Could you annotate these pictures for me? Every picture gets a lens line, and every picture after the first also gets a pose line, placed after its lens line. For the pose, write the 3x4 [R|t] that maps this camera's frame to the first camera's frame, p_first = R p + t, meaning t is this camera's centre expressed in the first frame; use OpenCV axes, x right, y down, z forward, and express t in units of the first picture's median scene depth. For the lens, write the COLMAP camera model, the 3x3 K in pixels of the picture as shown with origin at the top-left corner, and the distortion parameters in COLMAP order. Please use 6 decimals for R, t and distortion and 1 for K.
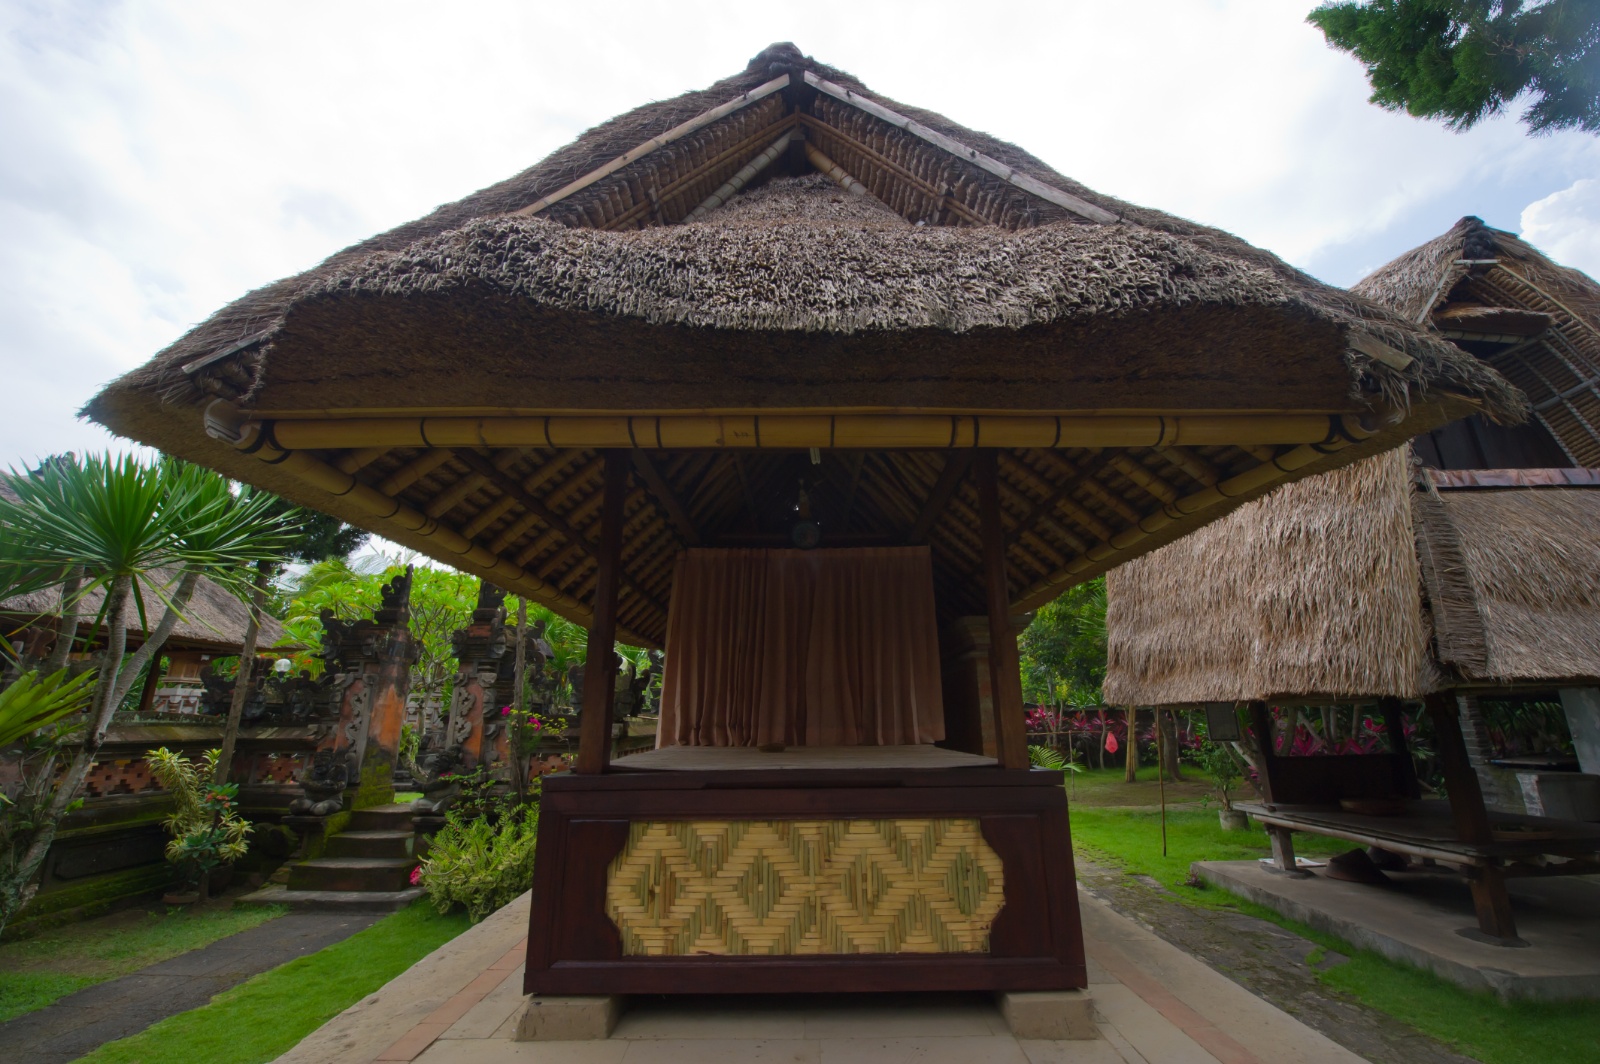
lens RADIAL K [[634.9, 0, 810.3], [0, 634.9, 535.1], [0, 0, 1]] dist [-0.016723, -0.002038]
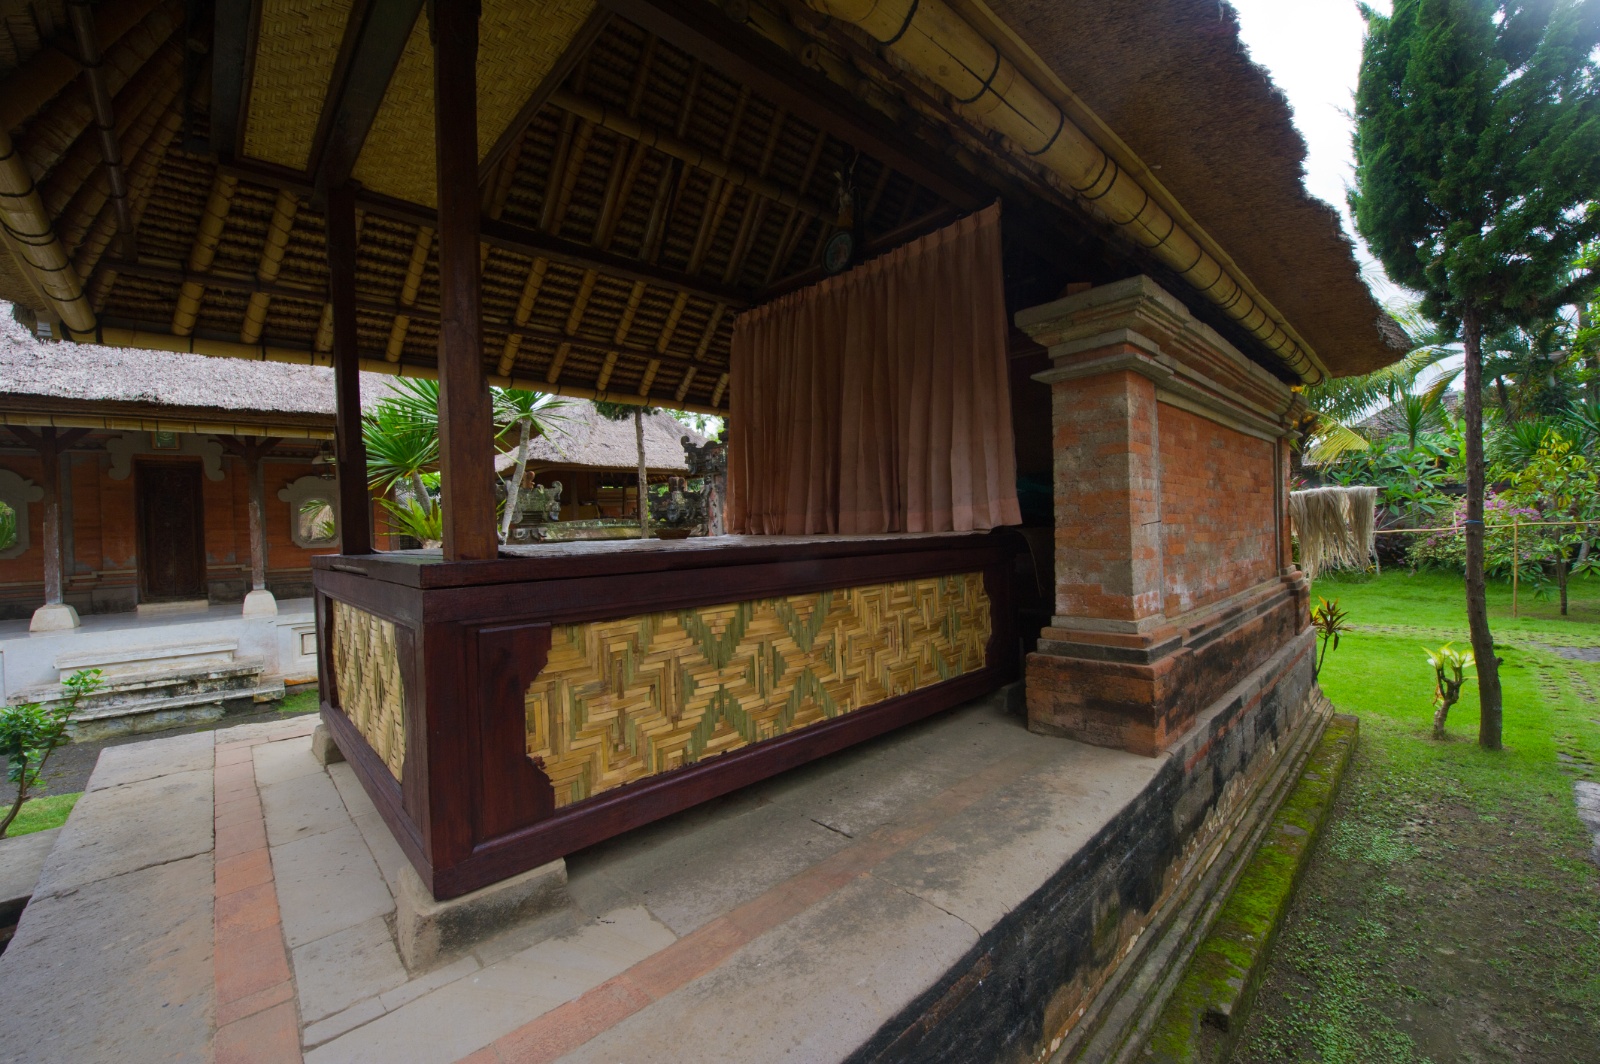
lens RADIAL K [[634.9, 0, 801.2], [0, 634.9, 534.6], [0, 0, 1]] dist [-0.016723, -0.002038]
pose [[0.684399, -0.005035, -0.729091, 0.531359], [0.227587, 0.951487, 0.207066, 0.160165], [0.692678, -0.307647, 0.652342, 0.458810]]
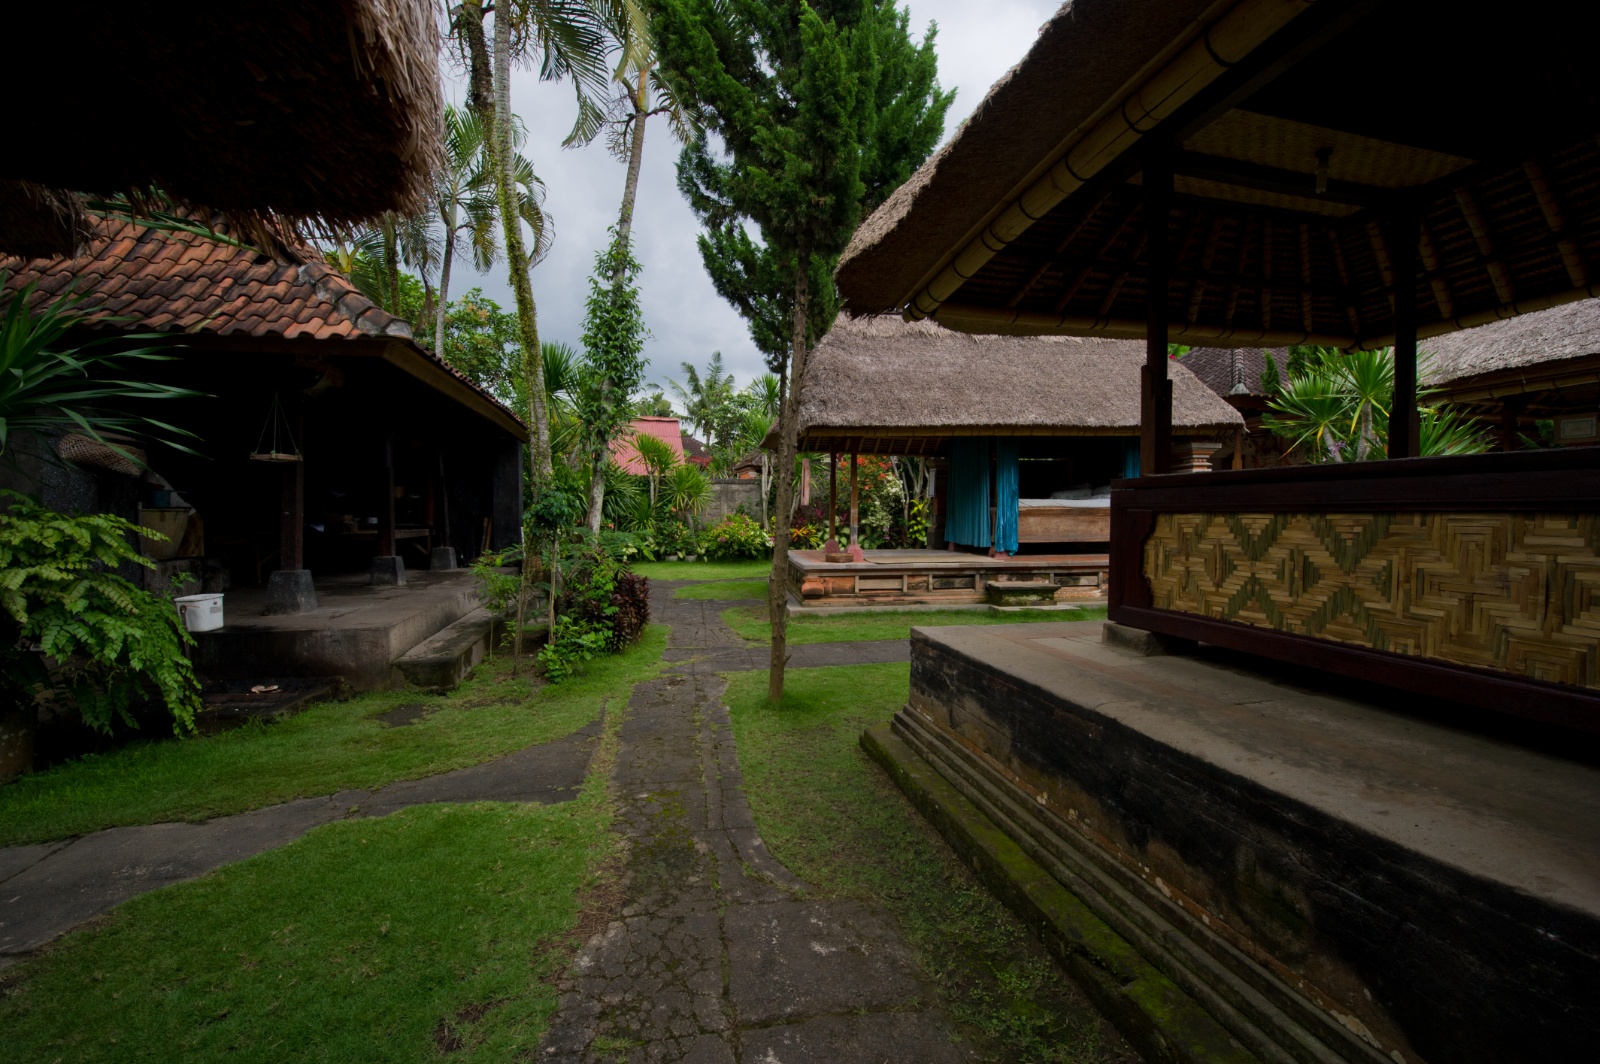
lens RADIAL K [[634.9, 0, 796.9], [0, 634.9, 526.8], [0, 0, 1]] dist [-0.016723, -0.002038]
pose [[-0.976800, 0.014972, -0.213630, 0.708301], [0.069277, 0.966006, -0.249063, 0.418021], [0.202639, -0.258084, -0.944632, 1.165037]]
